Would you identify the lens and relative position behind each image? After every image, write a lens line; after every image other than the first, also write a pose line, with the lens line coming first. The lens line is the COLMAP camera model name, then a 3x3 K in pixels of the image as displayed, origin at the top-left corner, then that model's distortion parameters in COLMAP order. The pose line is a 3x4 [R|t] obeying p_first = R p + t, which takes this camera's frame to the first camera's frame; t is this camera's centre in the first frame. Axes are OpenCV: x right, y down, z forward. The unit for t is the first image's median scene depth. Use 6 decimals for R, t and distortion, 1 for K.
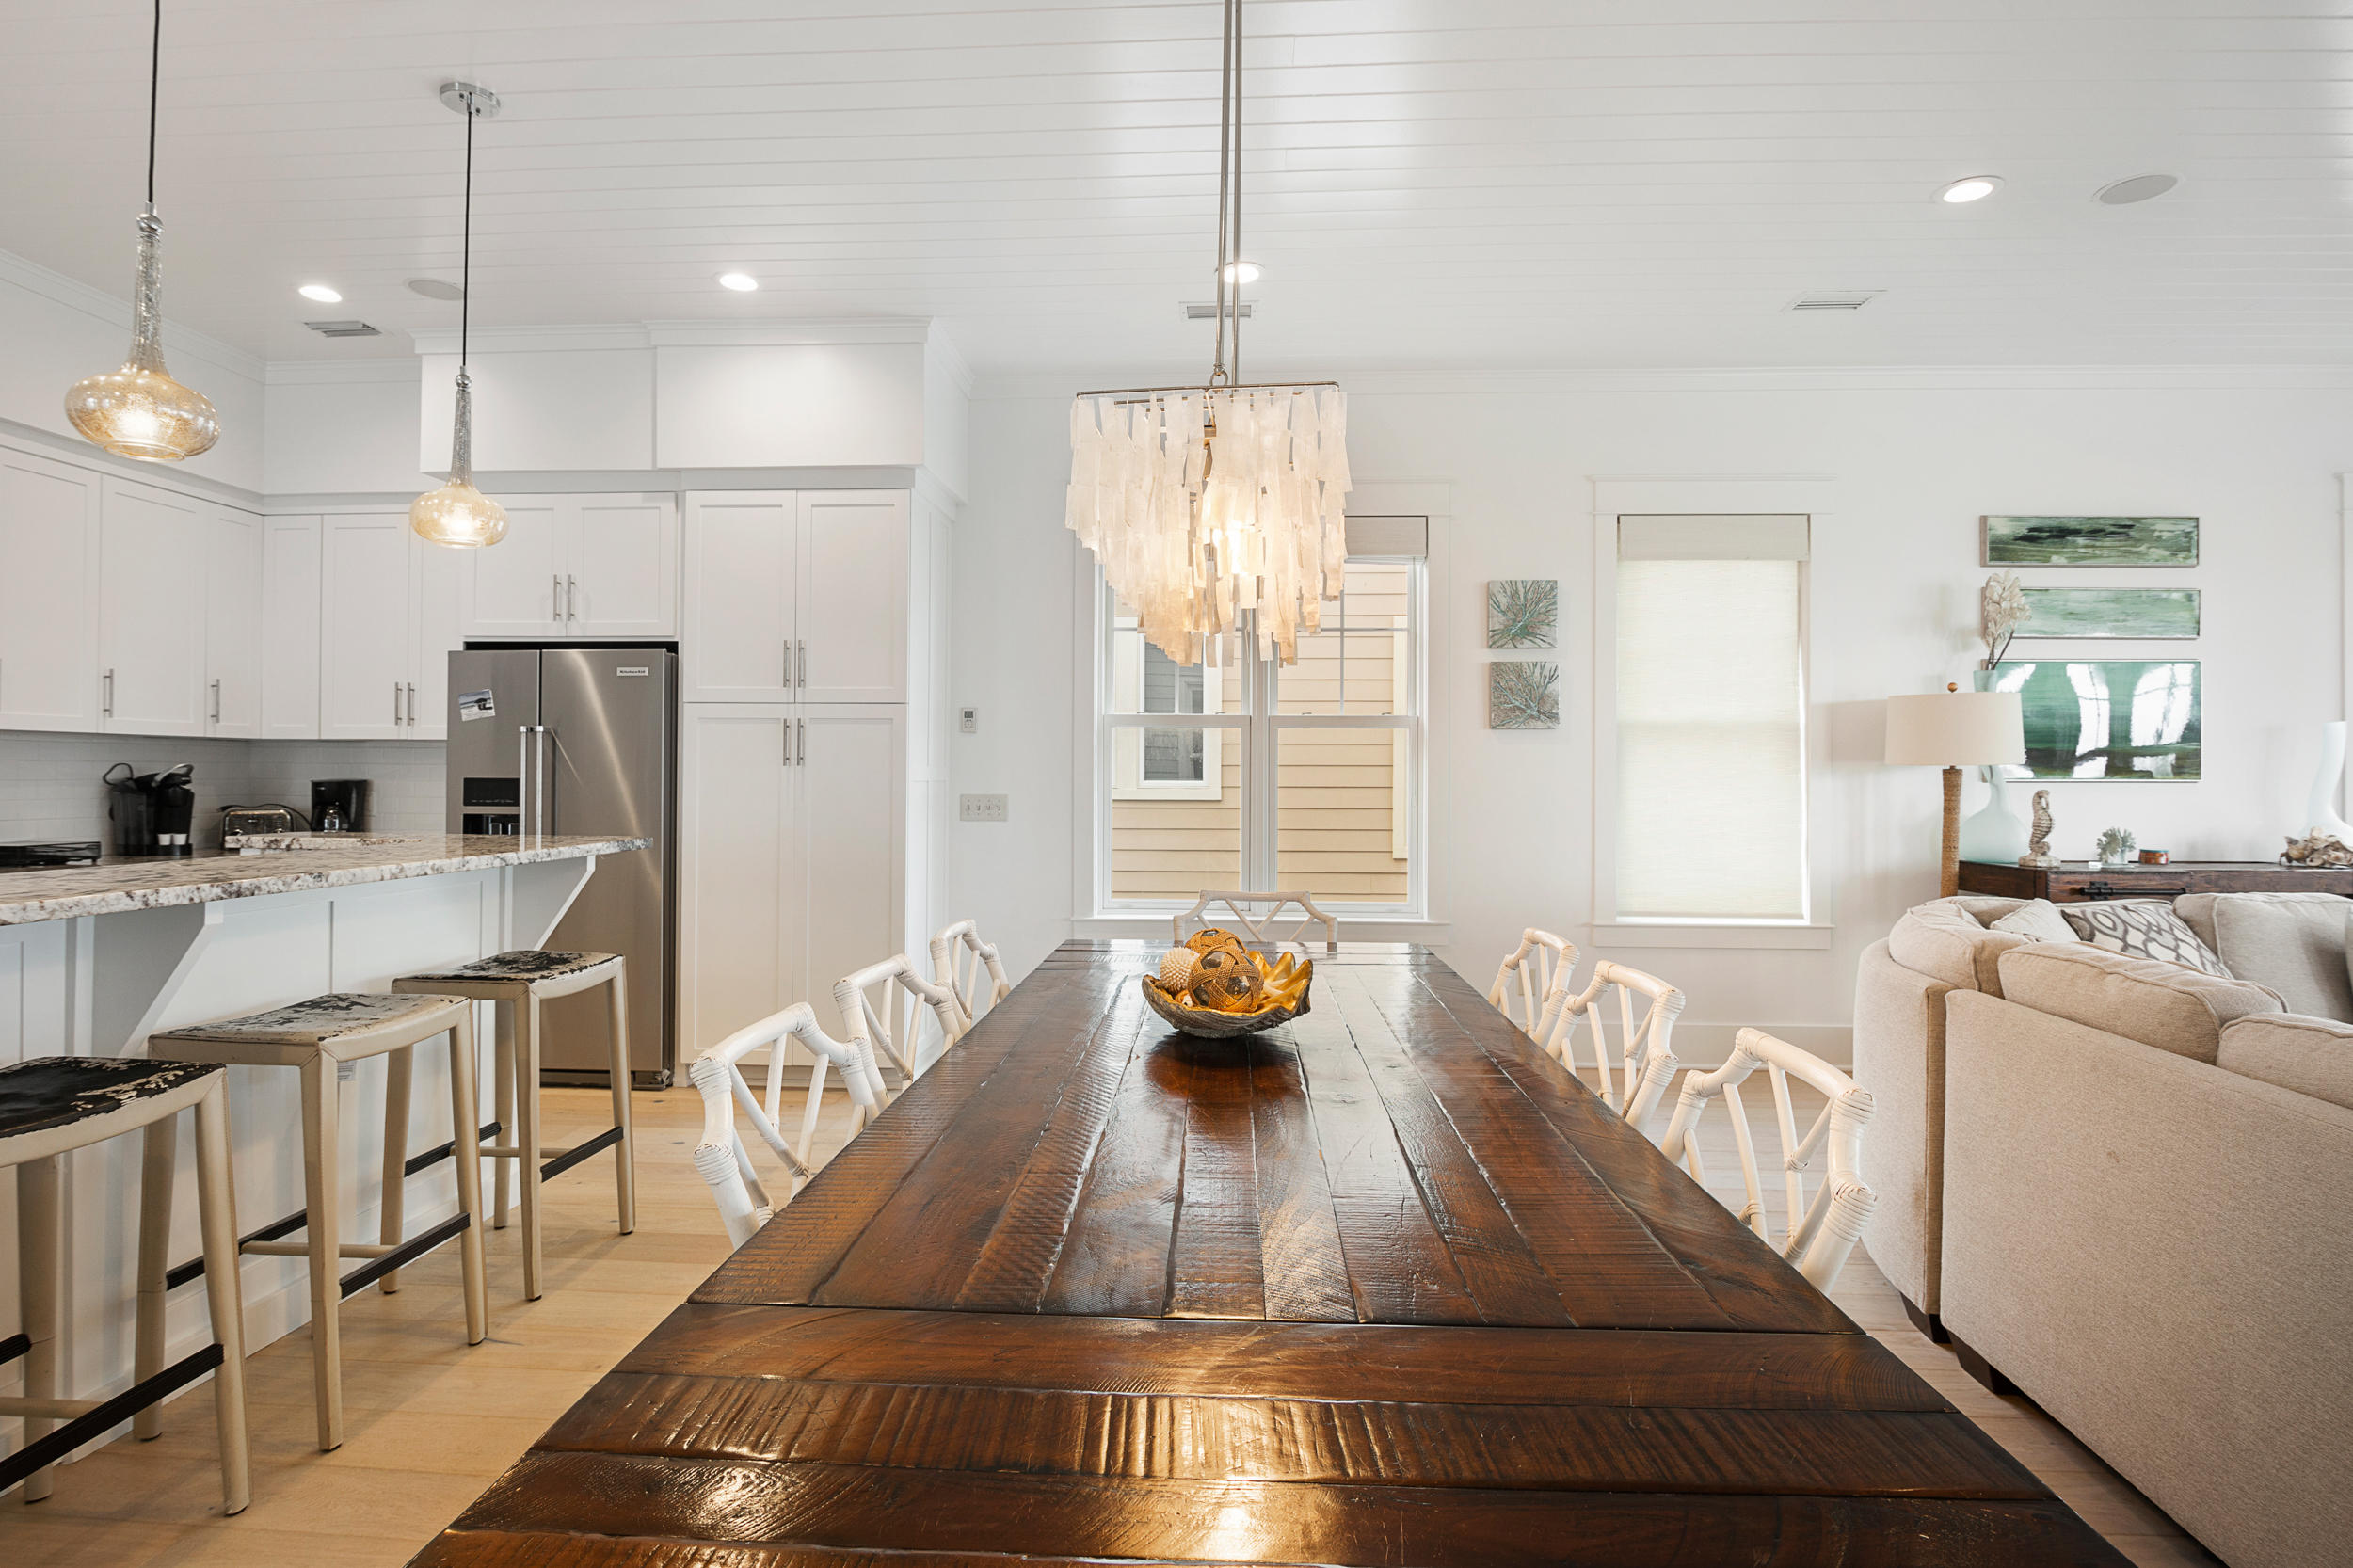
lens RADIAL K [[1228.7, 0, 1171.3], [0, 1228.7, 756.7], [0, 0, 1]] dist [-0.020288, -0.000407]
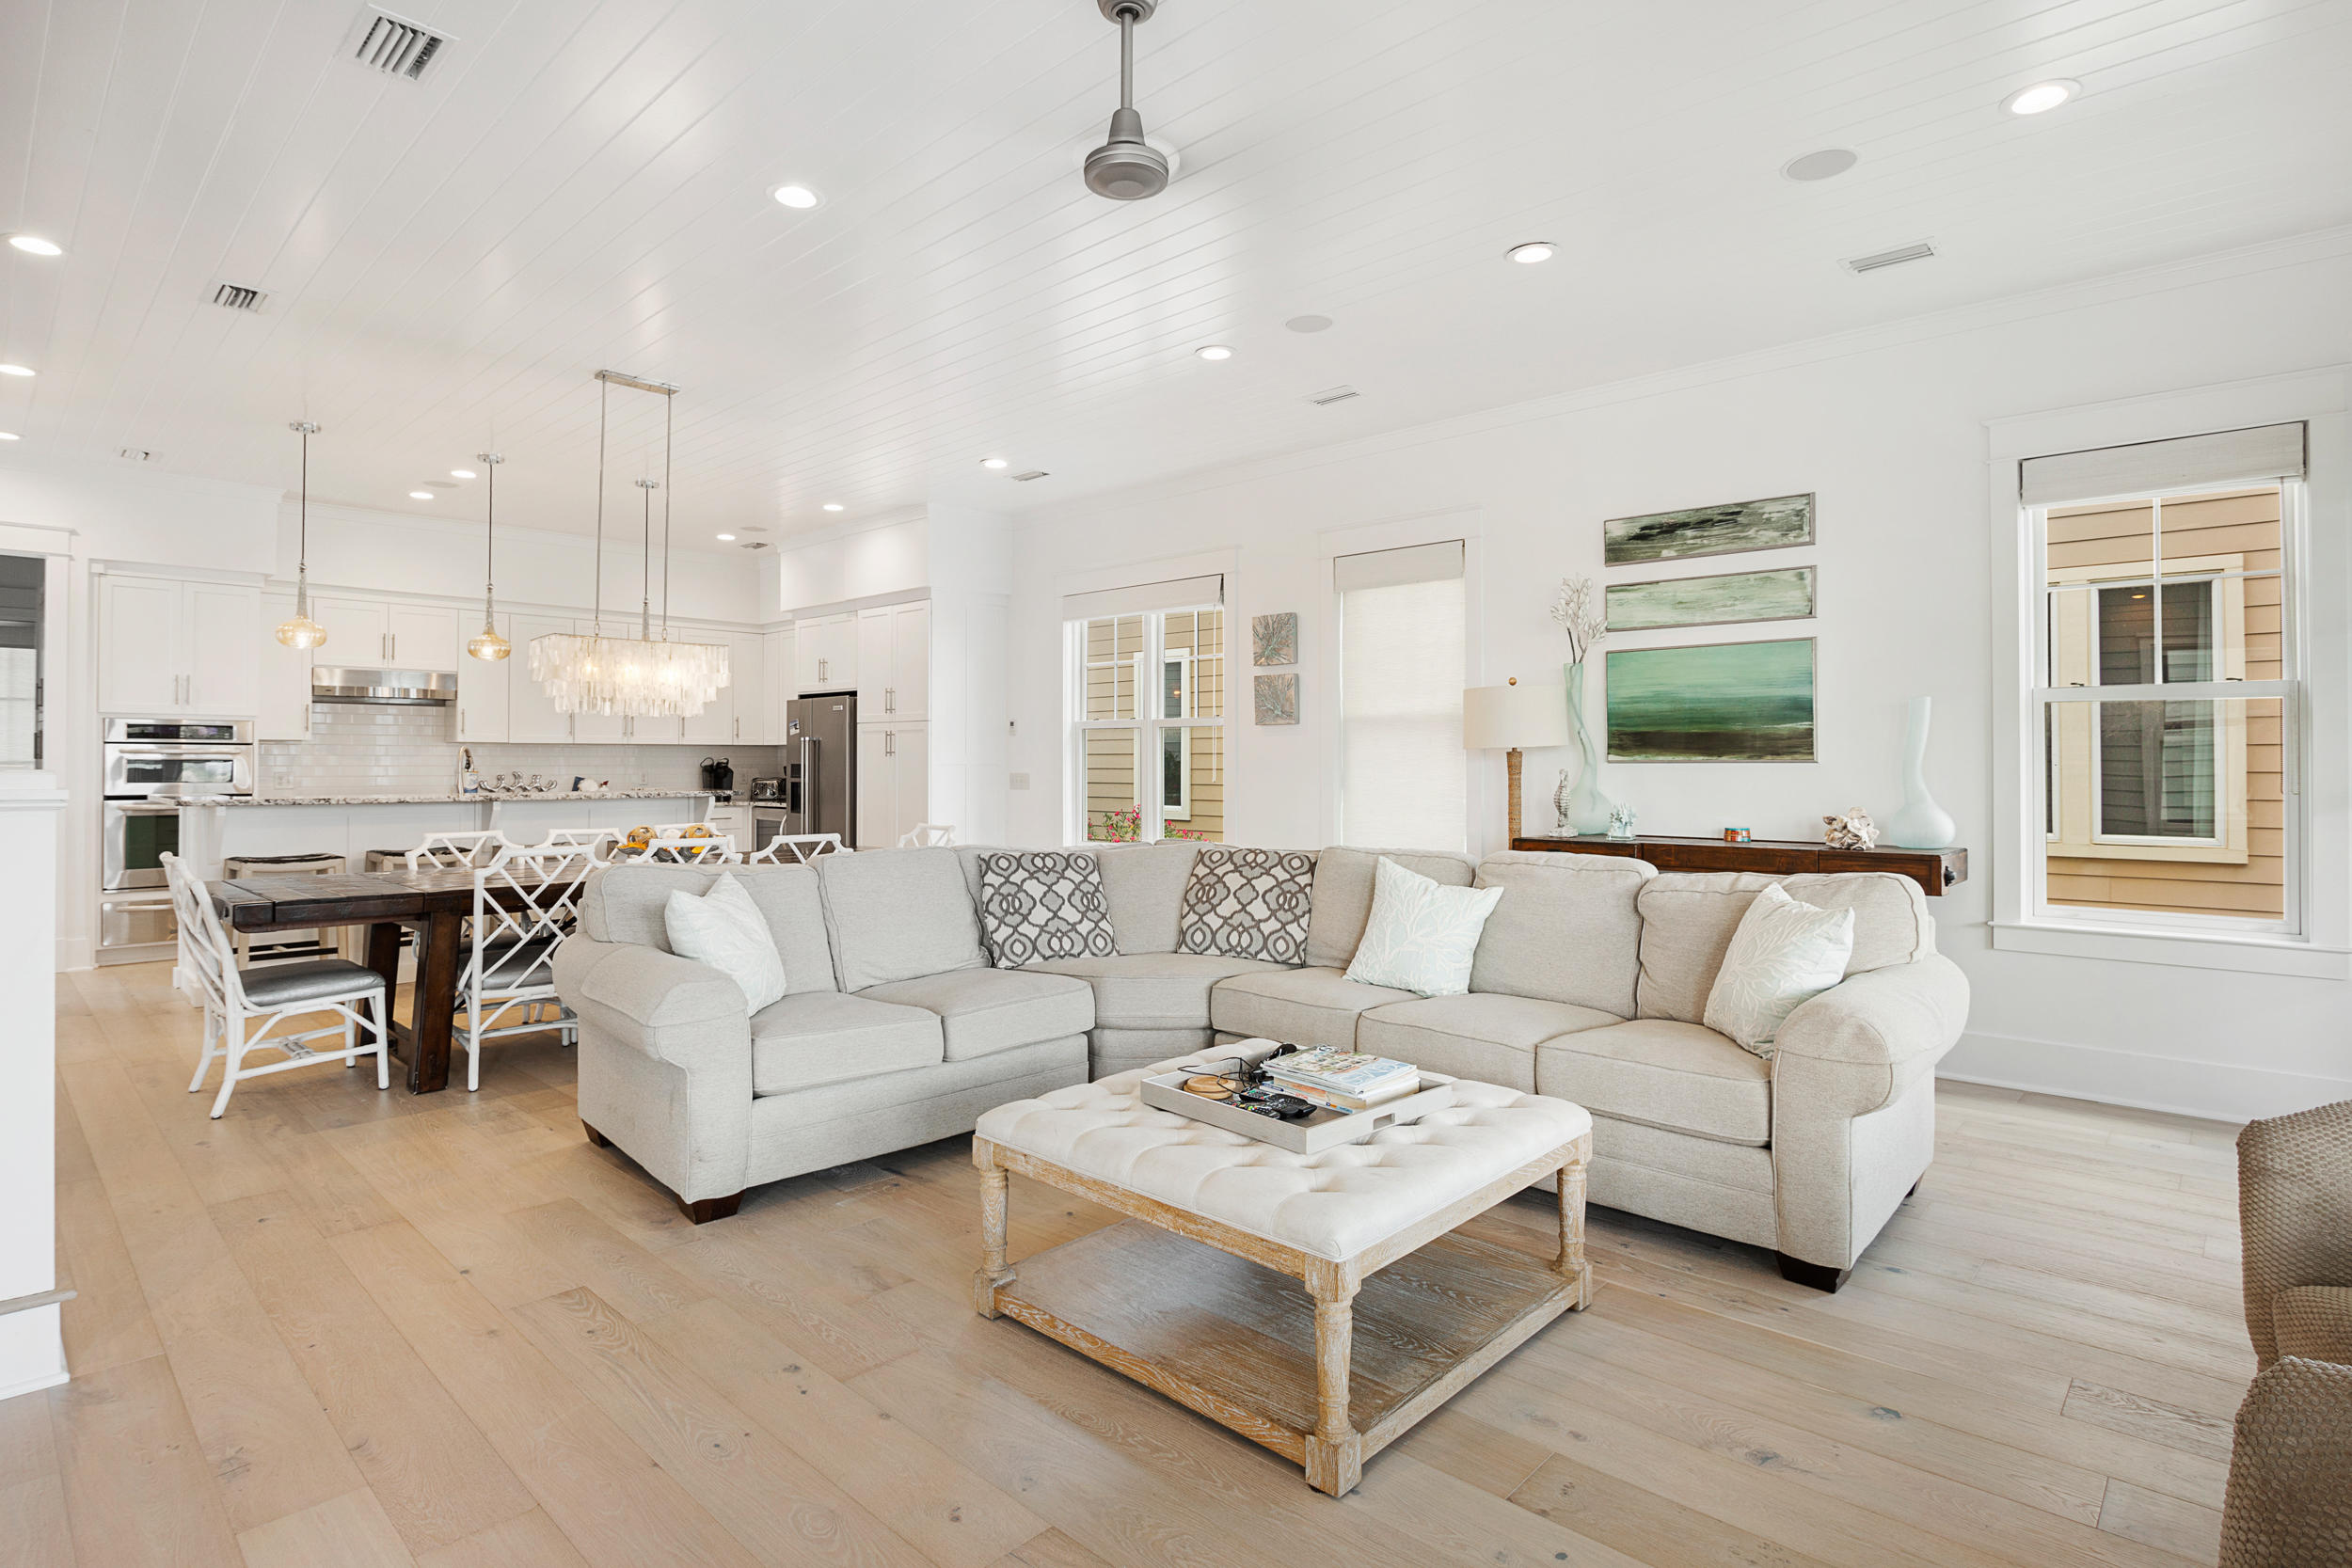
lens RADIAL K [[1175.9, 0, 1167.2], [0, 1175.9, 757.9], [0, 0, 1]] dist [-0.027047, 0.001442]
pose [[0.764771, -0.007059, -0.644264, 1.061350], [0.012833, 0.999909, 0.004278, 0.007169], [0.644174, -0.011539, 0.764792, -0.069699]]
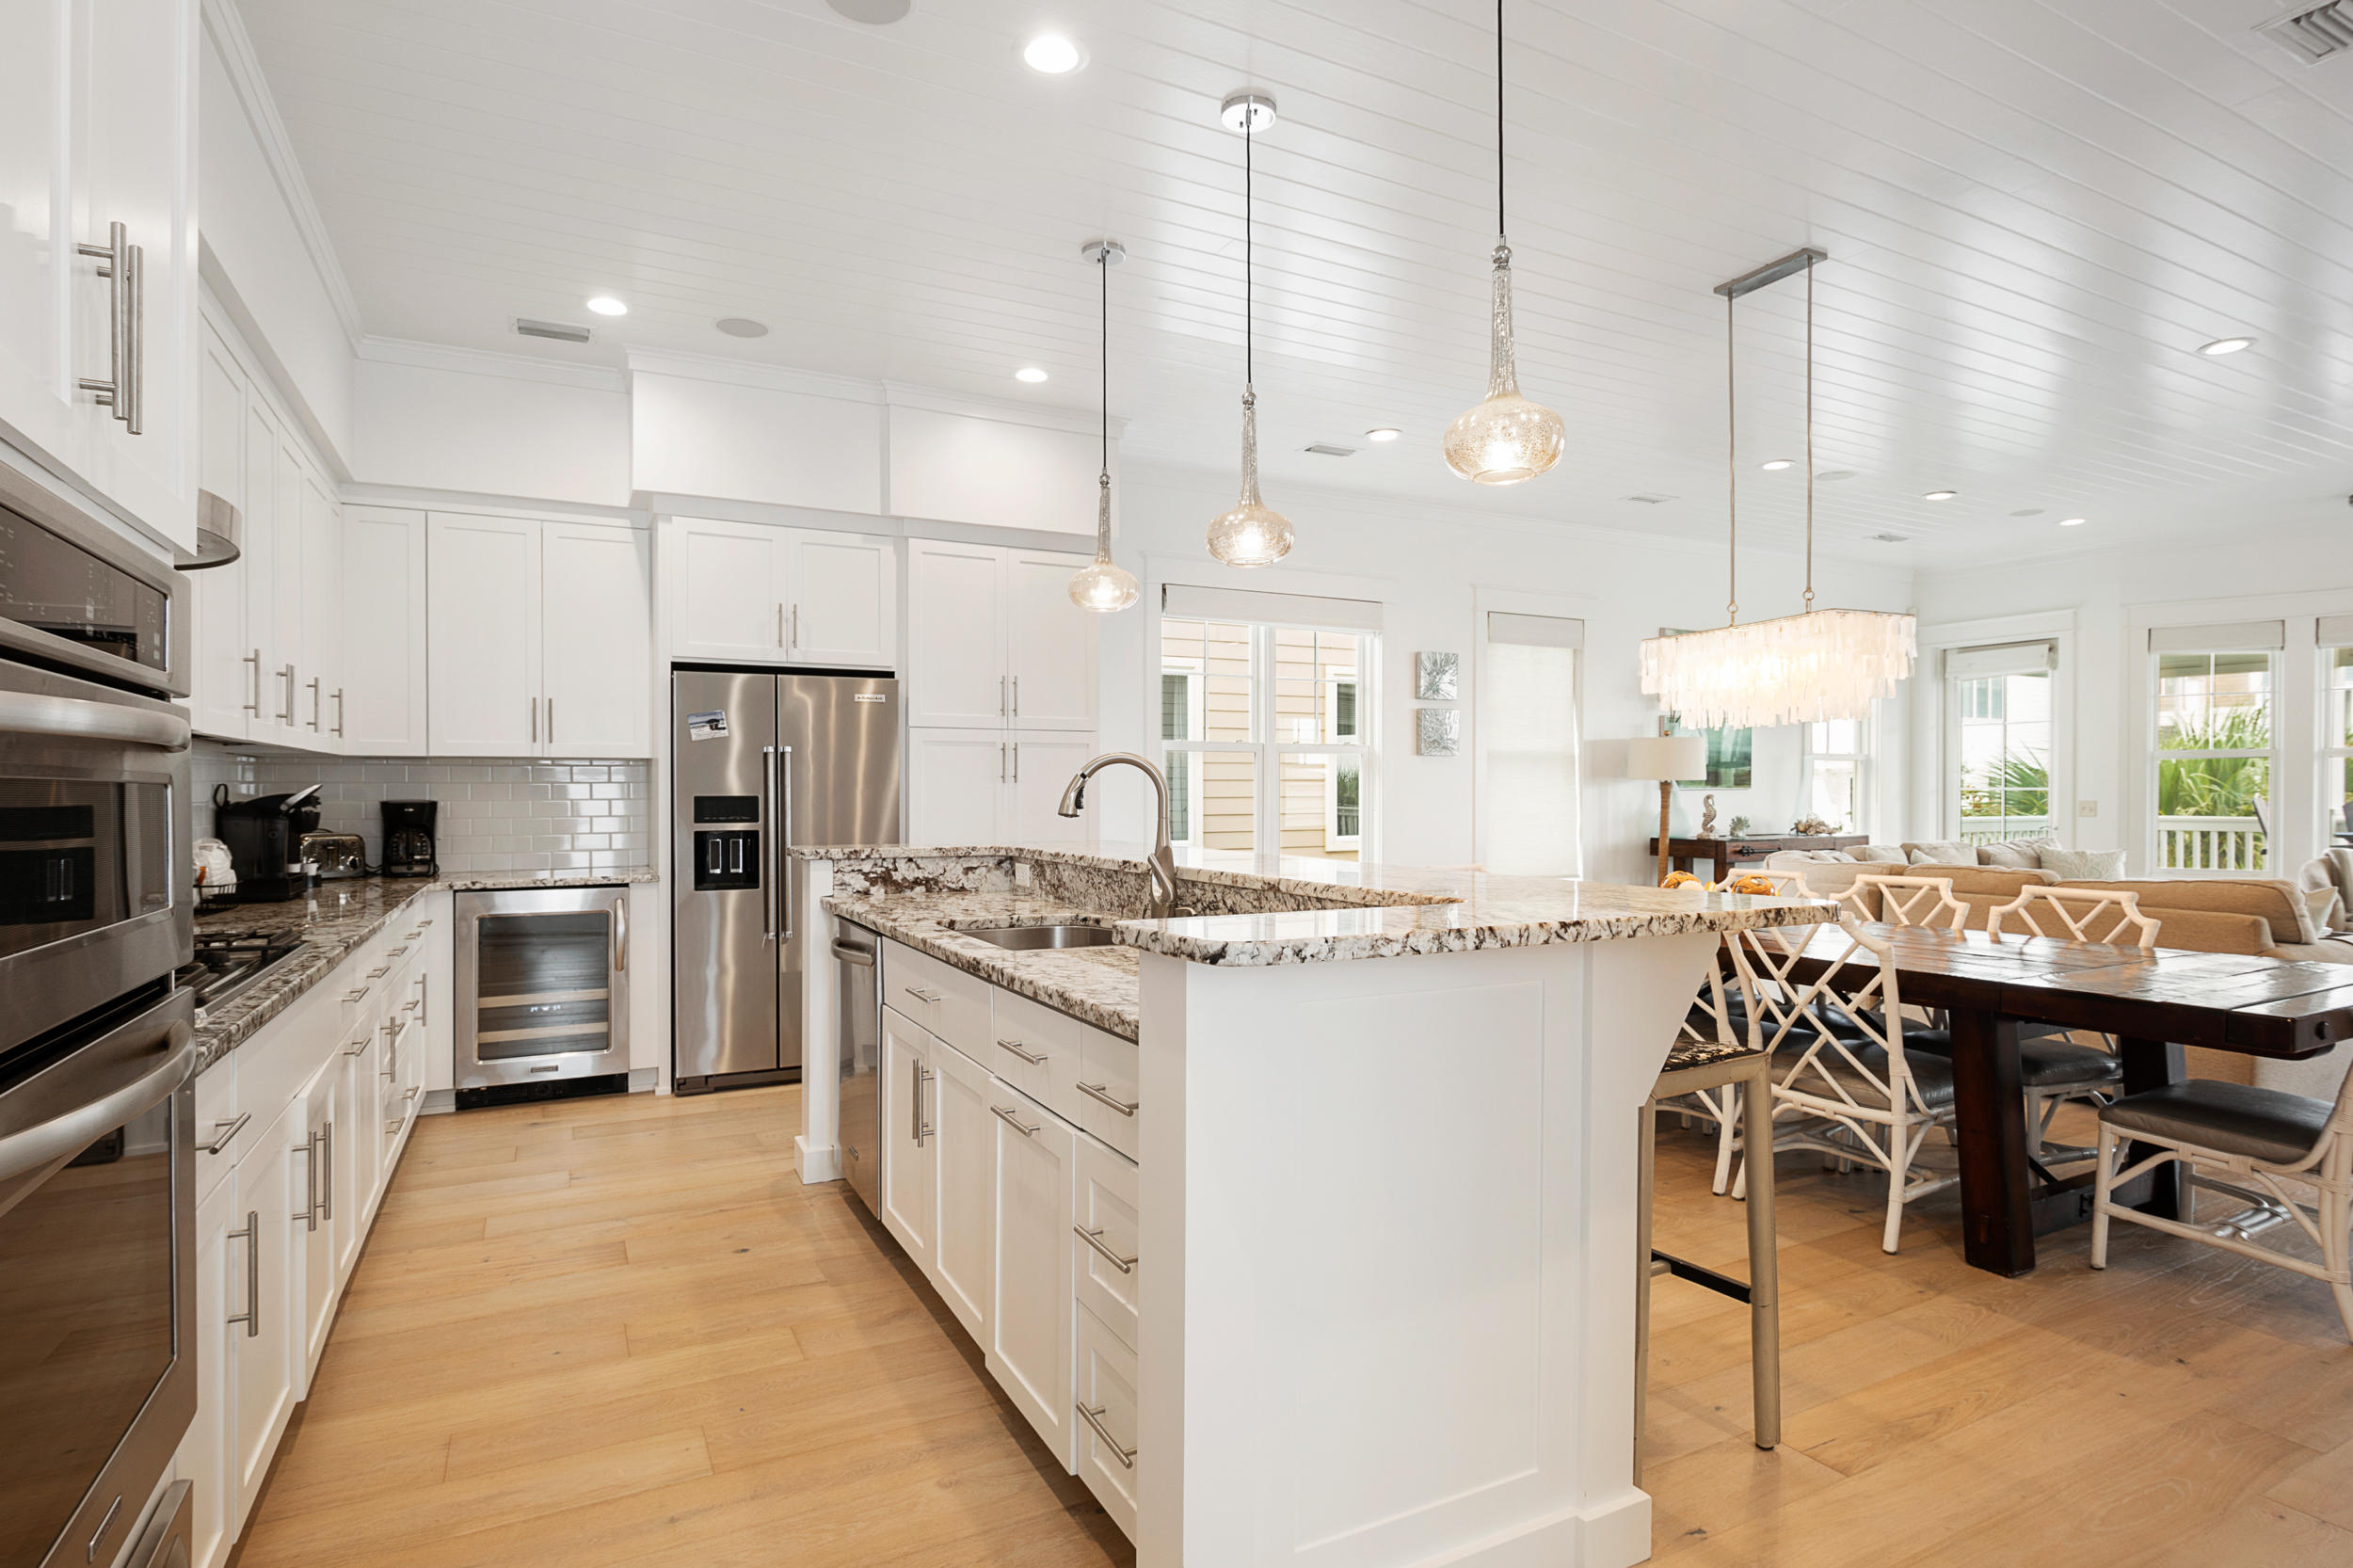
lens RADIAL K [[1208.3, 0, 1245.9], [0, 1208.3, 789.1], [0, 0, 1]] dist [-0.009381, -0.002492]
pose [[0.852846, -0.006683, 0.522119, -0.670609], [-0.001353, 0.999886, 0.015008, -0.004054], [-0.522160, -0.013506, 0.852740, -0.097882]]
